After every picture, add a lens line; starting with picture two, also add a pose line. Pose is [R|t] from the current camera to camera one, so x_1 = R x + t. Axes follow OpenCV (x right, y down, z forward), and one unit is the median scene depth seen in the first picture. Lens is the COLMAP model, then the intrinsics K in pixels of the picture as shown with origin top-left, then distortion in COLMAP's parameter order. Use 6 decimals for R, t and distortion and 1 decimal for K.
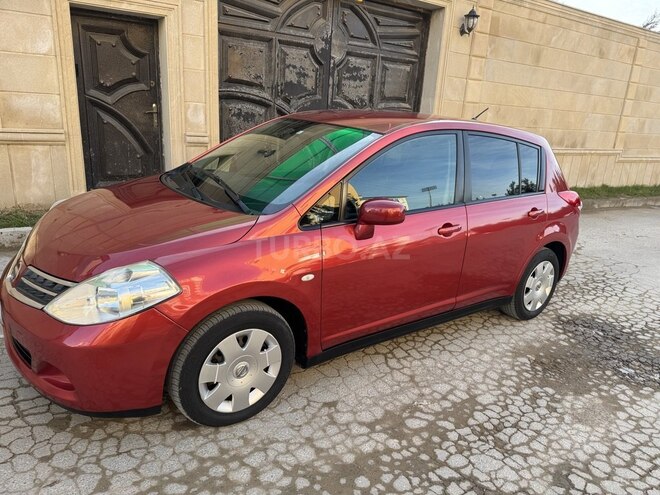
lens RADIAL K [[463.5, 0, 330.0], [0, 463.5, 247.5], [0, 0, 1]] dist [0.029421, -0.033944]
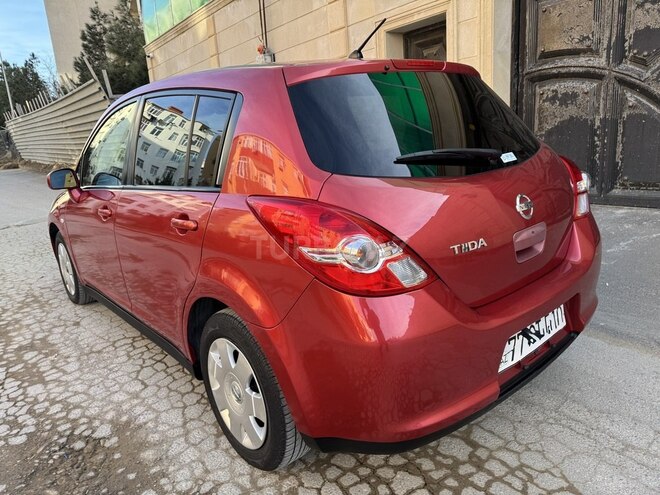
lens RADIAL K [[469.0, 0, 329.1], [0, 469.0, 246.4], [0, 0, 1]] dist [0.009736, -0.008896]
pose [[0.066795, 0.156090, -0.985482, 1.143296], [-0.207290, 0.968308, 0.139319, -0.184440], [0.975997, 0.194974, 0.097034, 1.301104]]
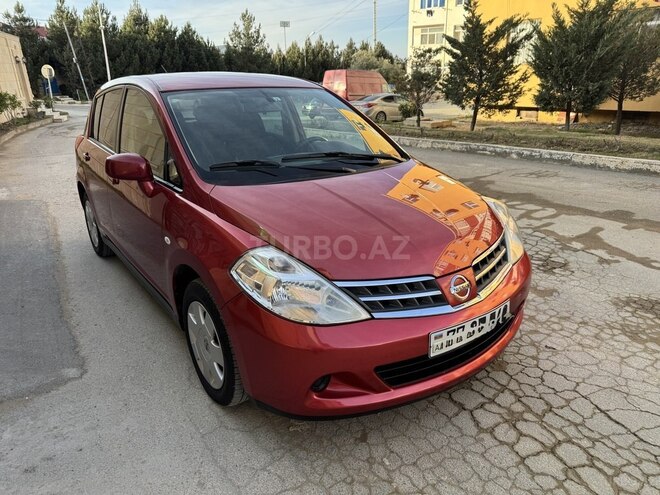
lens RADIAL K [[469.0, 0, 329.1], [0, 469.0, 246.4], [0, 0, 1]] dist [0.009736, -0.008896]
pose [[0.010814, -0.406715, 0.913491, -1.099120], [0.308002, 0.870483, 0.383920, -0.321973], [-0.951324, 0.277205, 0.134683, 0.838074]]
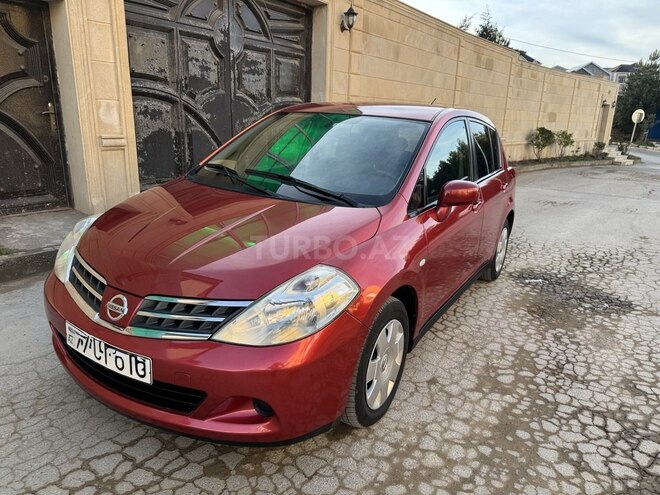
lens RADIAL K [[467.3, 0, 329.6], [0, 467.3, 245.1], [0, 0, 1]] dist [0.009973, -0.009300]
pose [[0.924804, -0.133150, 0.356382, -0.464325], [0.132412, 0.990838, 0.026586, -0.021289], [-0.356657, 0.022603, 0.933962, 0.078521]]
